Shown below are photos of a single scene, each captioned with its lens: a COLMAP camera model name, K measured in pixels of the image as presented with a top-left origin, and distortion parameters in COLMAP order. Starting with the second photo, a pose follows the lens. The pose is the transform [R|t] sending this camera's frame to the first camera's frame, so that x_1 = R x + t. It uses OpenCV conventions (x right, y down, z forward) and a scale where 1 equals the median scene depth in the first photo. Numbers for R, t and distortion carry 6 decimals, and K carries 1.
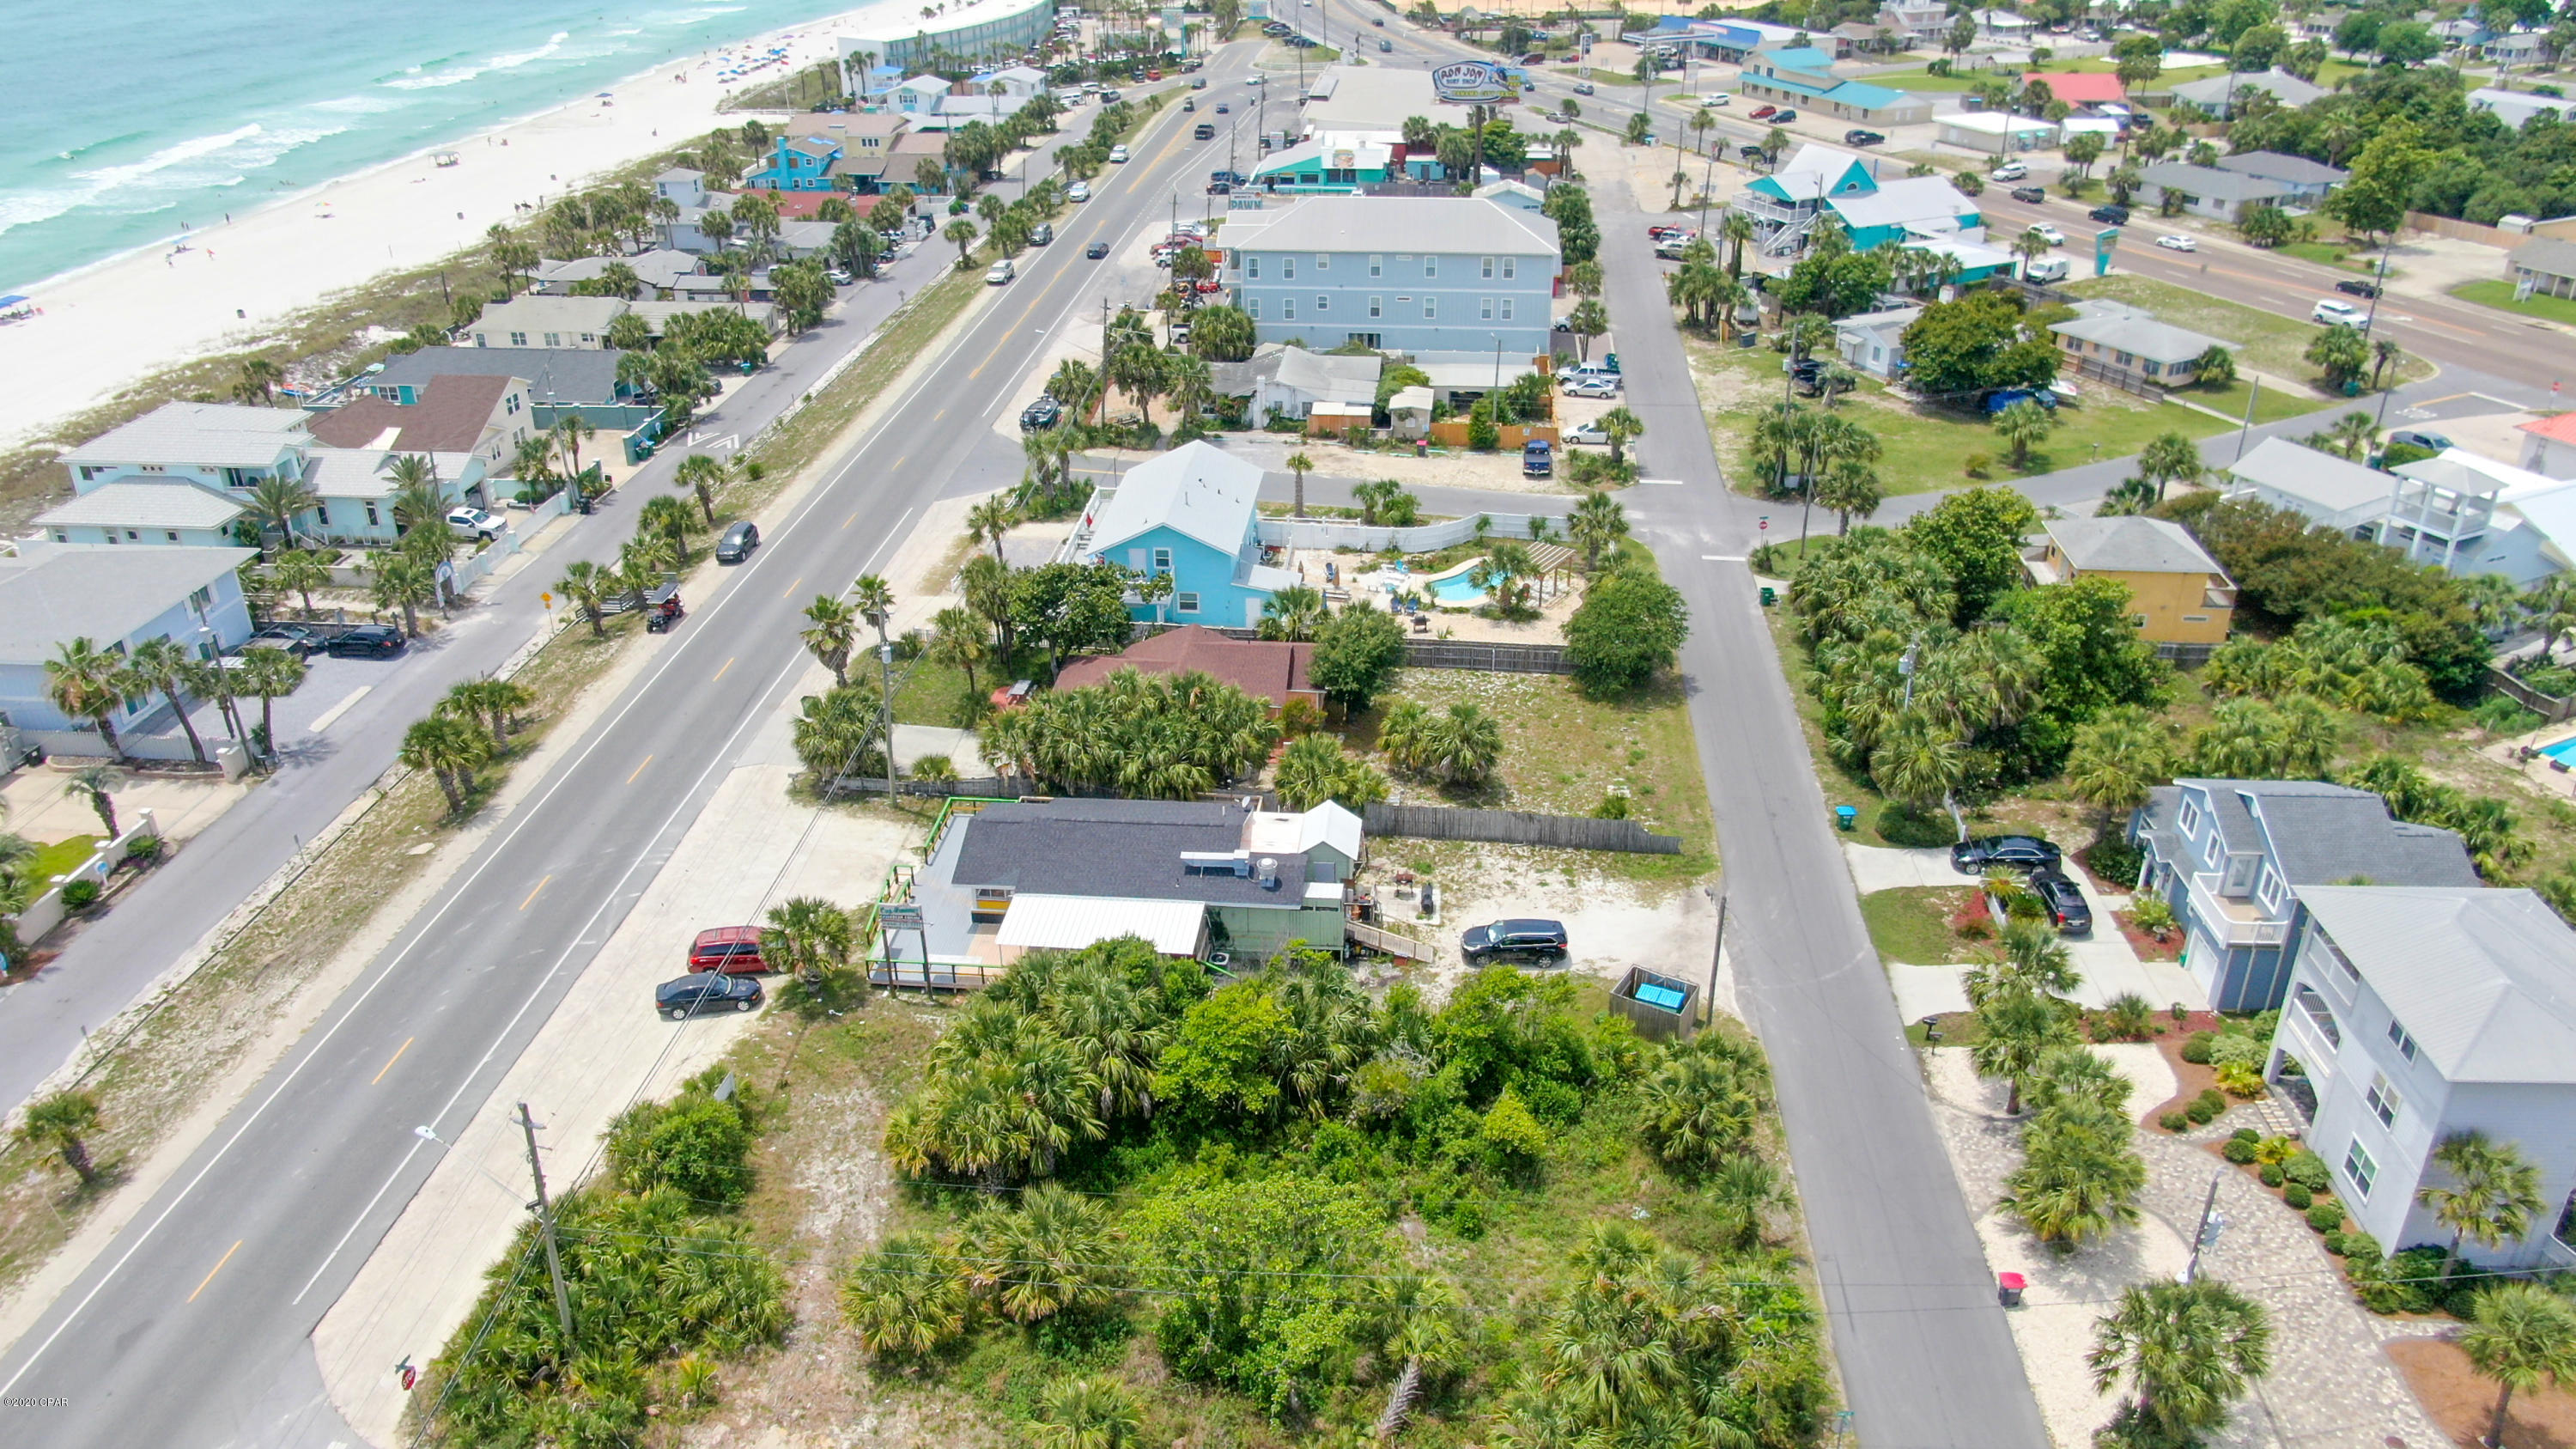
lens RADIAL K [[1809.2, 0, 1286.3], [0, 1809.2, 765.4], [0, 0, 1]] dist [-0.011693, 0.001787]
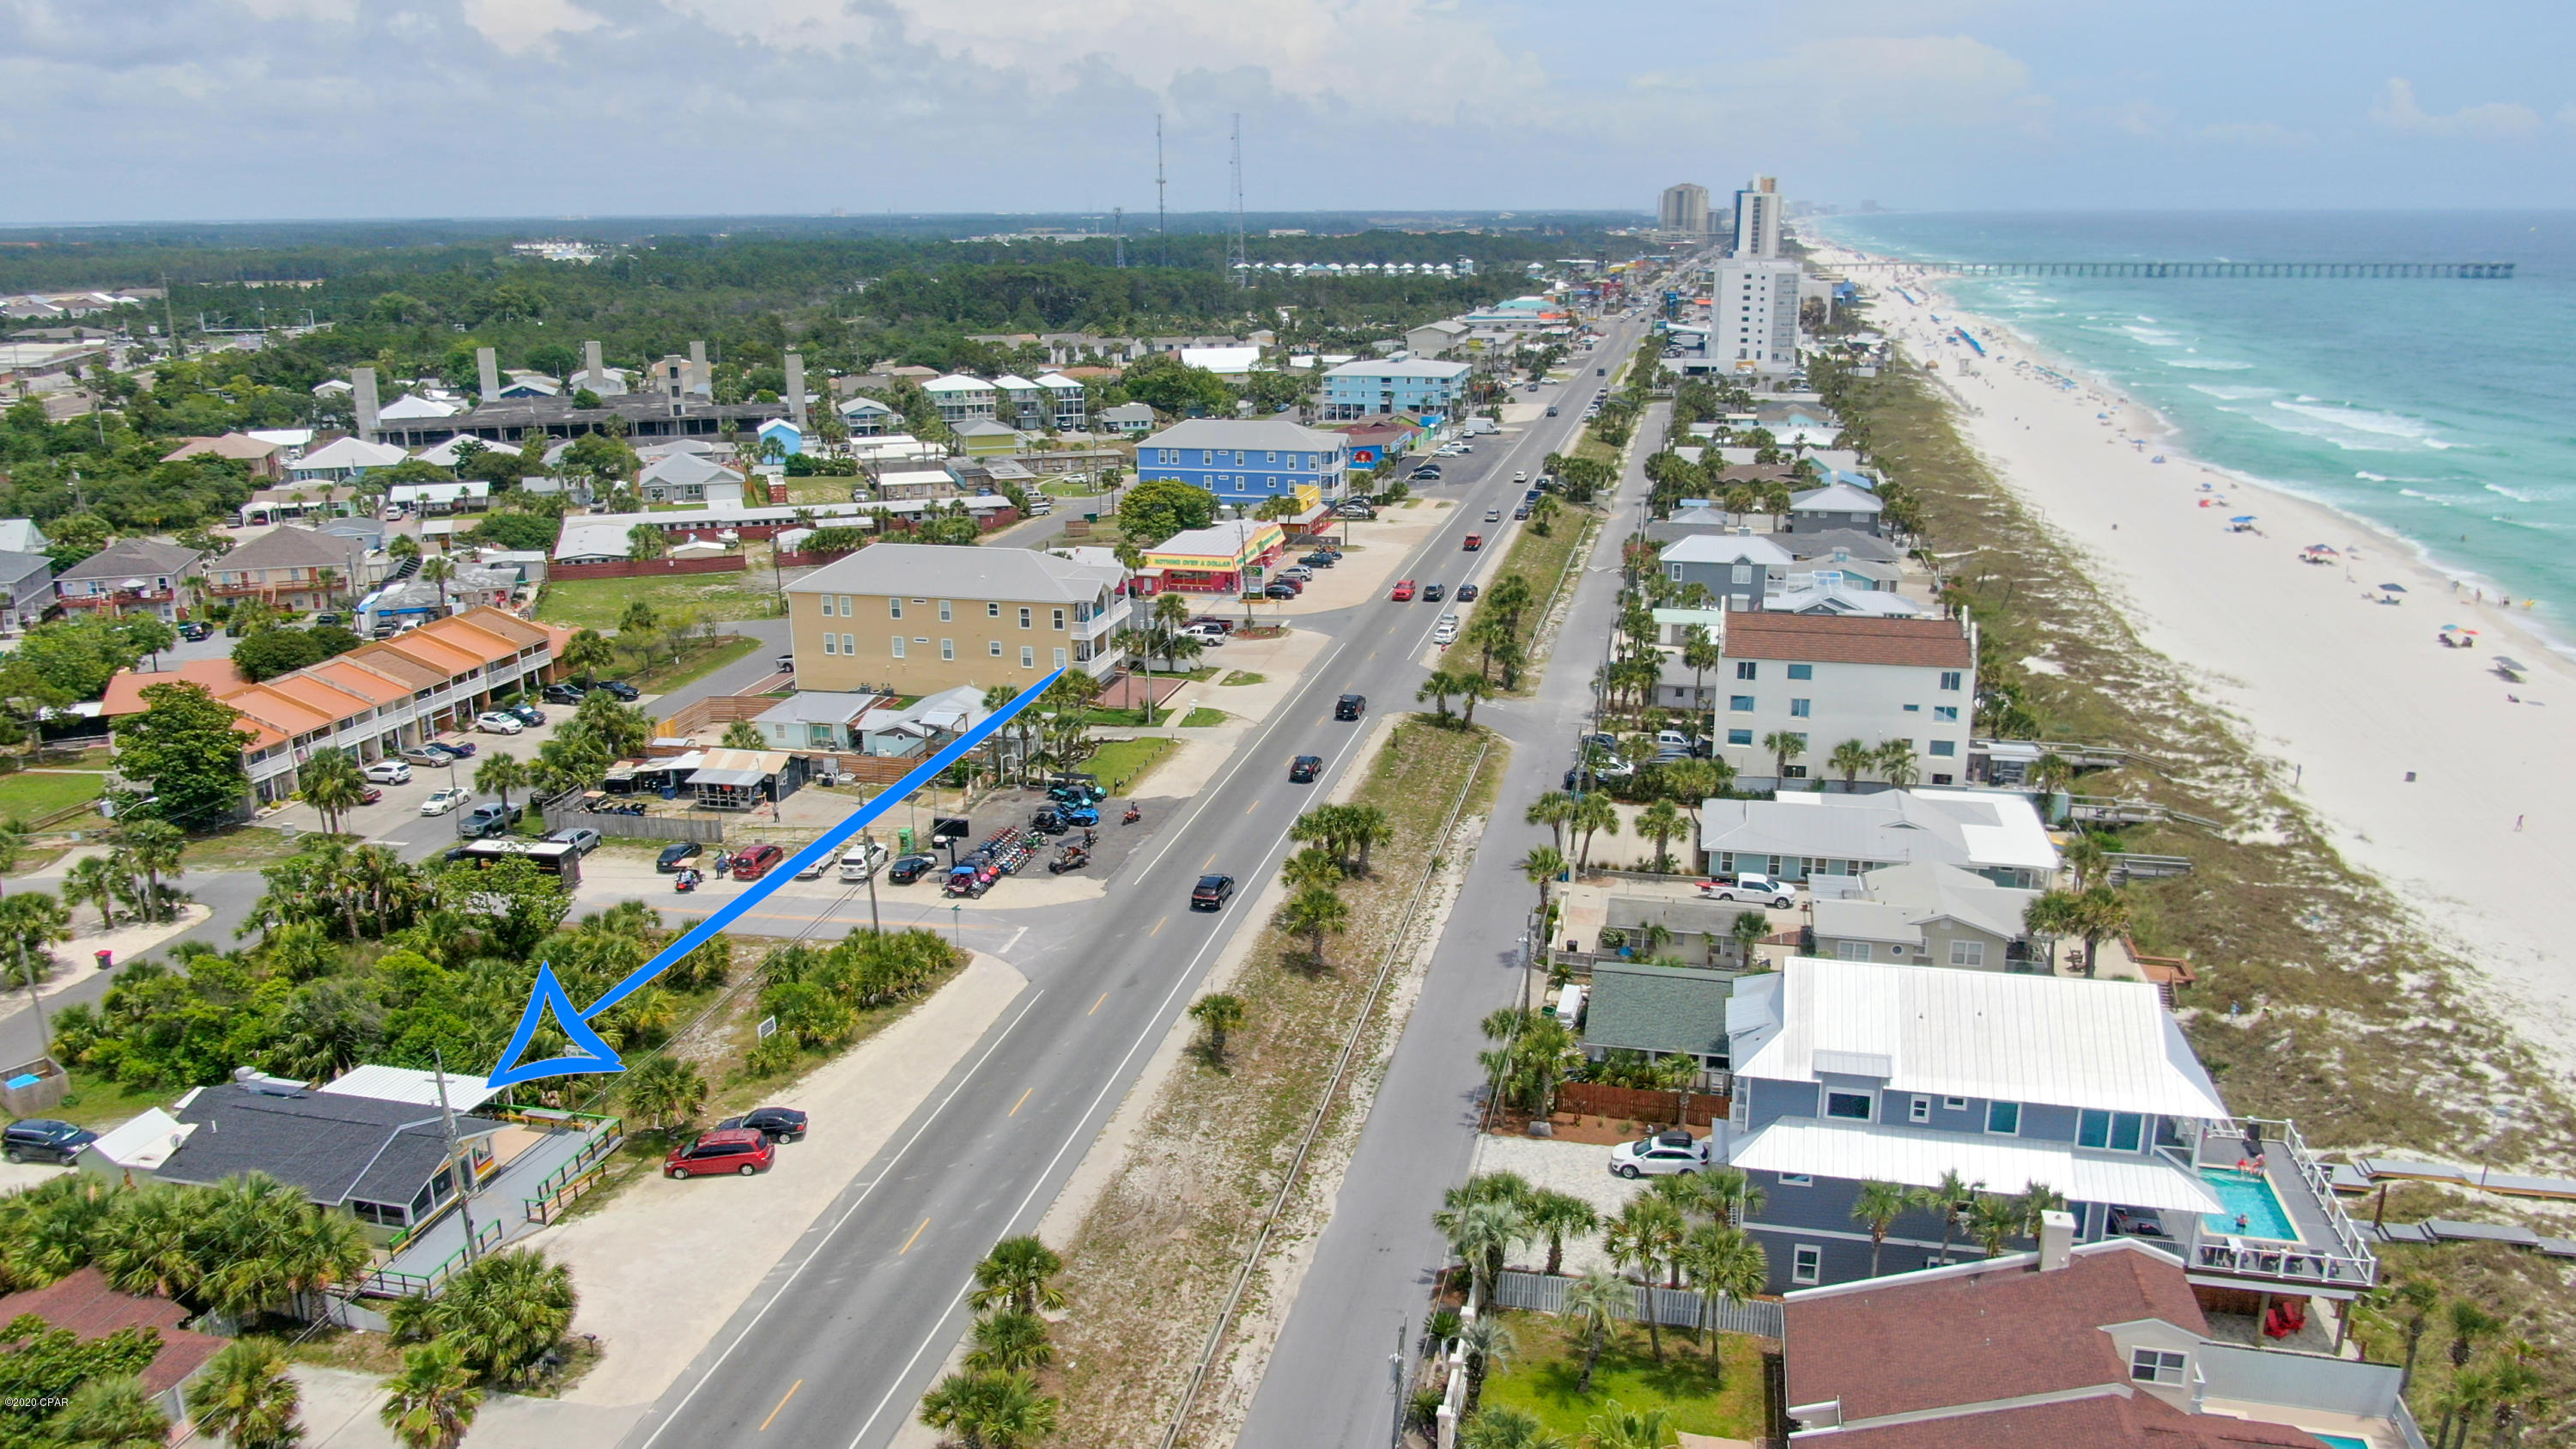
lens RADIAL K [[1850.3, 0, 1277.9], [0, 1850.3, 726.5], [0, 0, 1]] dist [-0.020644, 0.011738]
pose [[-0.990432, -0.018728, 0.136725, -0.429986], [0.082069, 0.716582, 0.692658, -0.450146], [-0.110947, 0.697251, -0.708189, 0.870487]]
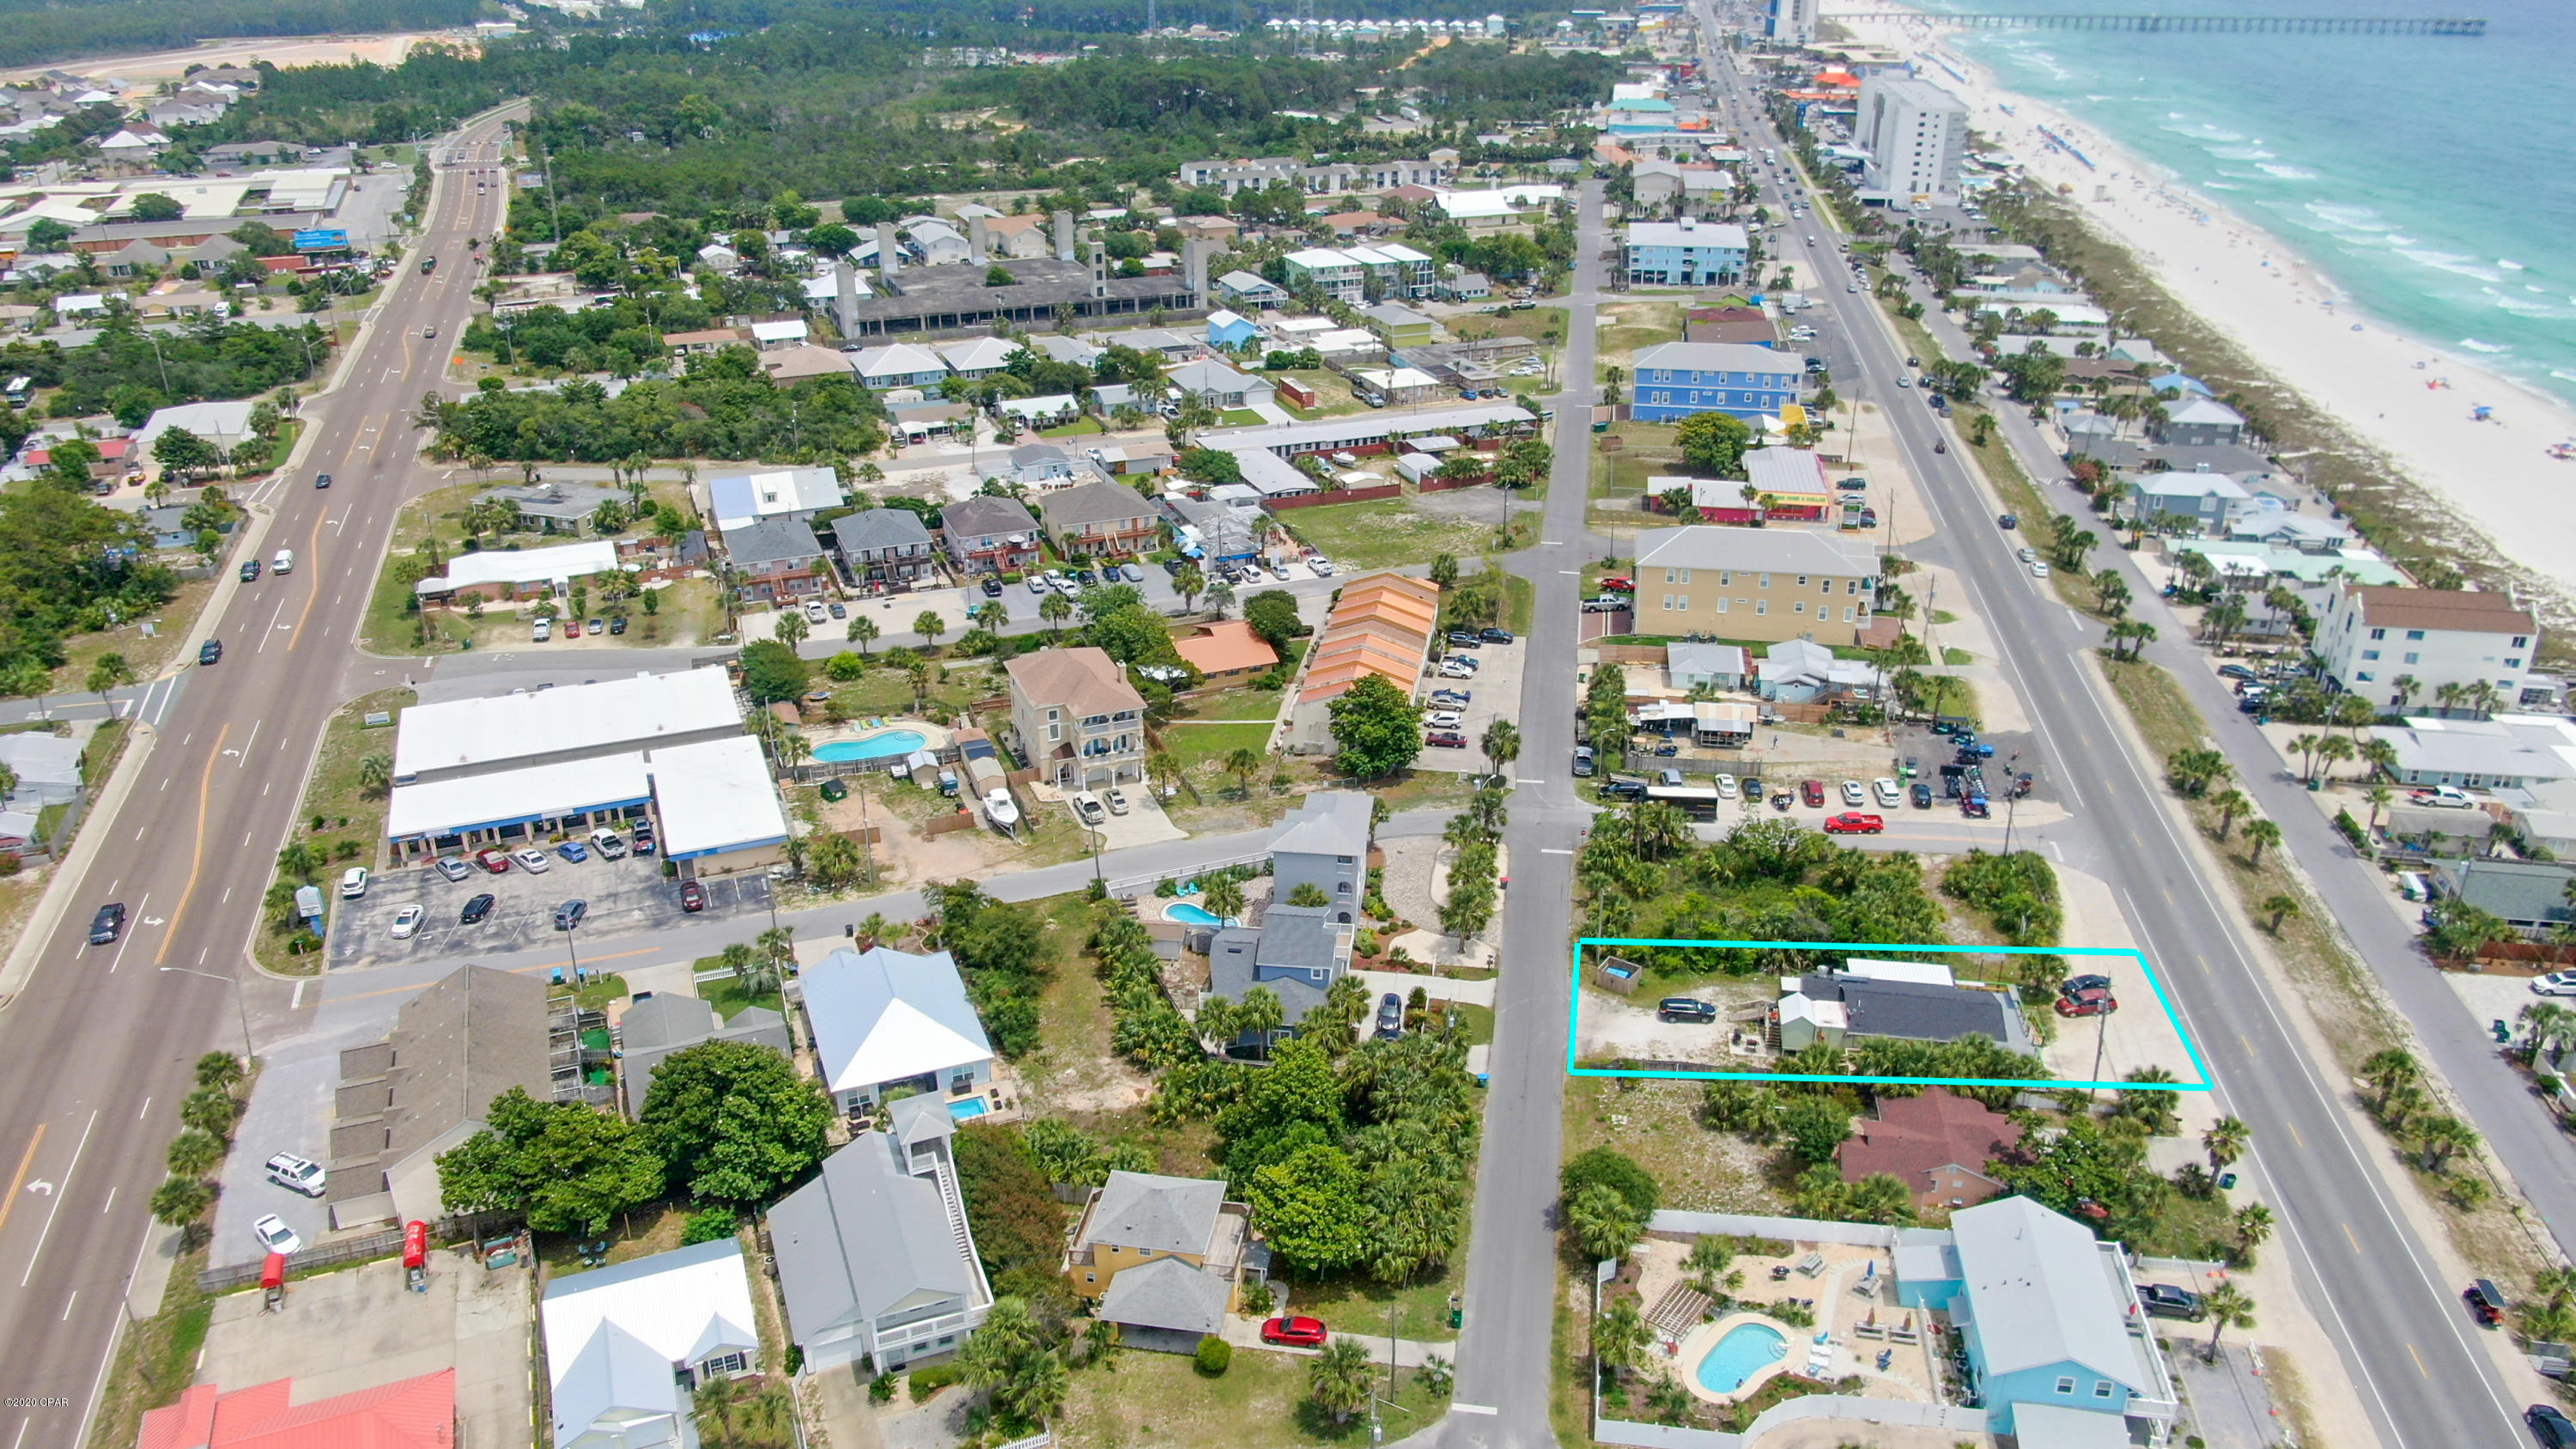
lens RADIAL K [[1850.3, 0, 1277.9], [0, 1850.3, 726.5], [0, 0, 1]] dist [-0.020644, 0.011738]
pose [[-0.997365, -0.013803, 0.071218, 0.240706], [0.048669, 0.600689, 0.798000, -0.947571], [-0.053794, 0.799364, -0.598434, 1.113012]]
